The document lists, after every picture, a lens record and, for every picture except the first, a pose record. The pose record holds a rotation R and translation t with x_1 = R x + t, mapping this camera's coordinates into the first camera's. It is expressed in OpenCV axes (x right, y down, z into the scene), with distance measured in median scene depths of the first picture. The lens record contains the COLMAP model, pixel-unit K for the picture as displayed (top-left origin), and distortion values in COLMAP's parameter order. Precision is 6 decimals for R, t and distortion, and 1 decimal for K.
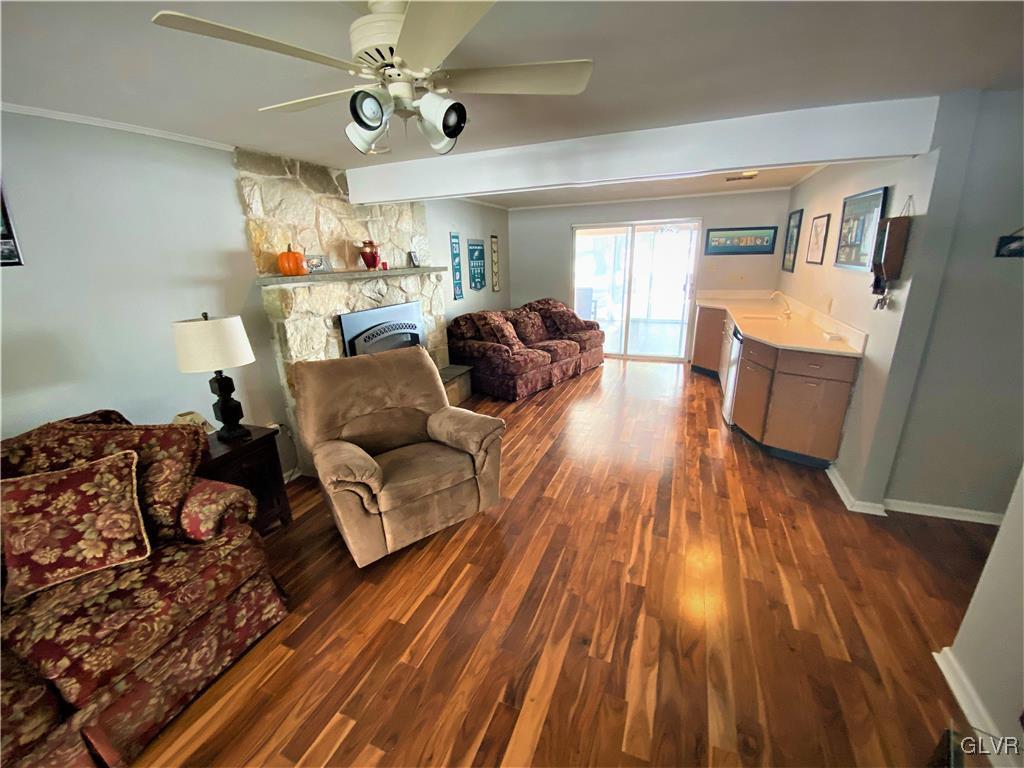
lens RADIAL K [[413.1, 0, 500.9], [0, 413.1, 389.7], [0, 0, 1]] dist [0.012197, -0.012446]
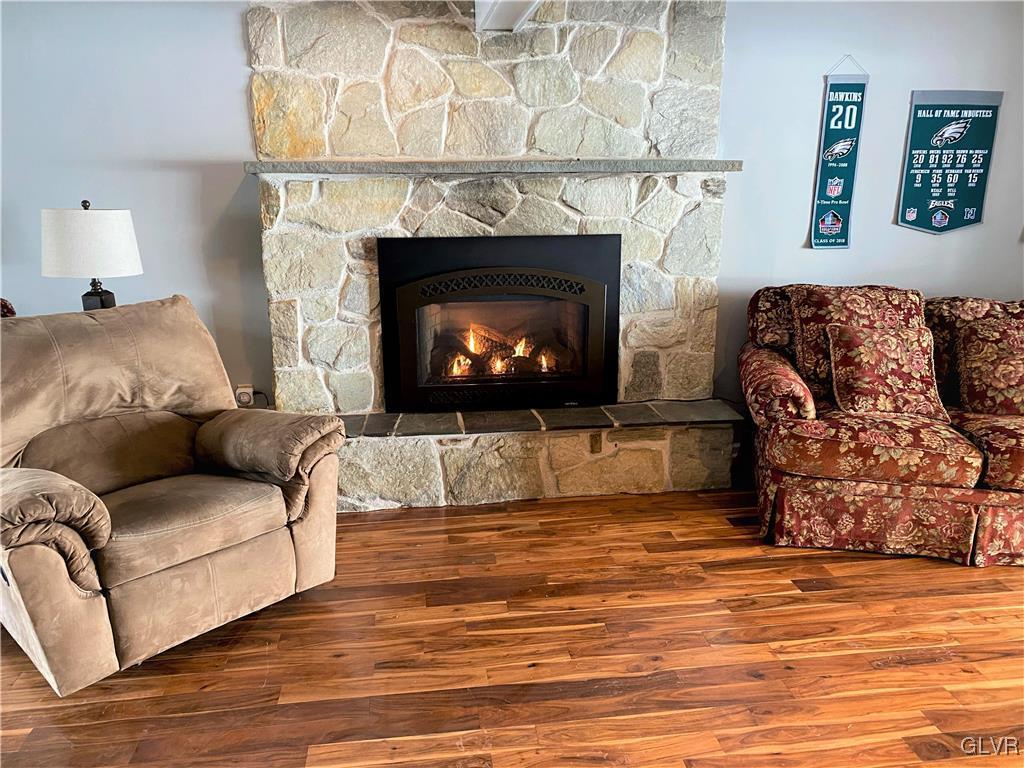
lens RADIAL K [[788.2, 0, 509.2], [0, 788.2, 376.4], [0, 0, 1]] dist [0.012136, 0.002708]
pose [[0.511511, 0.248454, -0.822574, 0.567973], [-0.275138, 0.954243, 0.117132, -0.162687], [0.814037, 0.166407, 0.556465, 0.548813]]
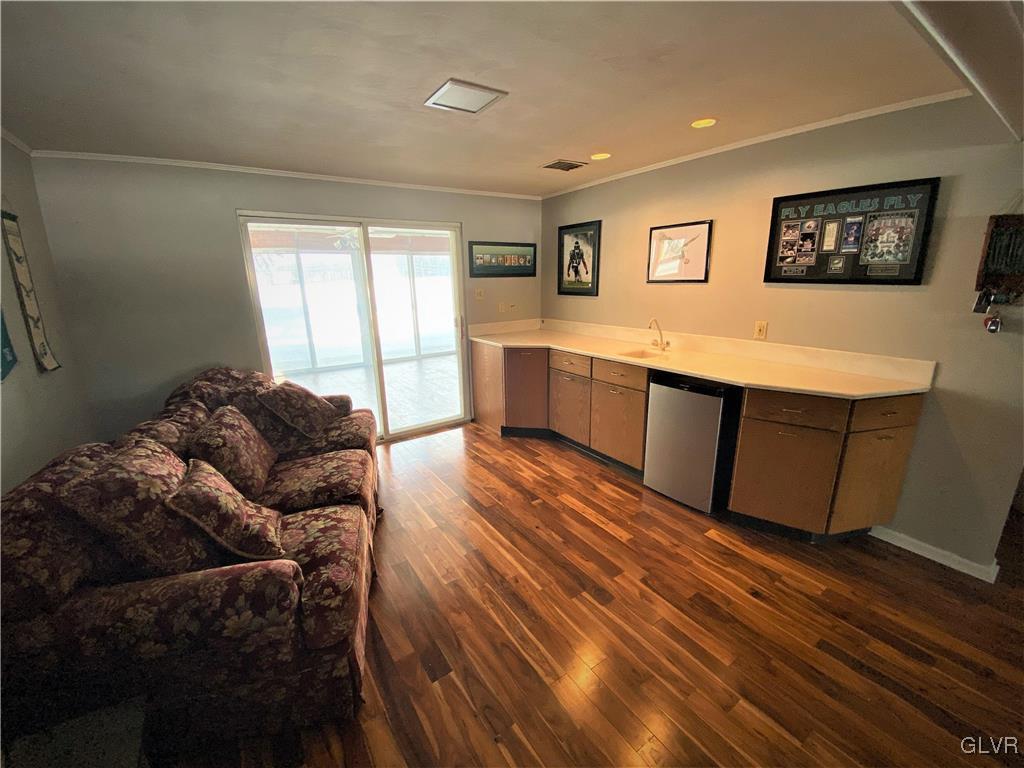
lens RADIAL K [[413.1, 0, 507.0], [0, 413.1, 380.5], [0, 0, 1]] dist [0.012197, -0.012446]
pose [[0.547521, -0.187506, 0.815513, -0.151192], [0.264835, 0.963304, 0.043681, -0.257966], [-0.793777, 0.192061, 0.577088, 0.887165]]
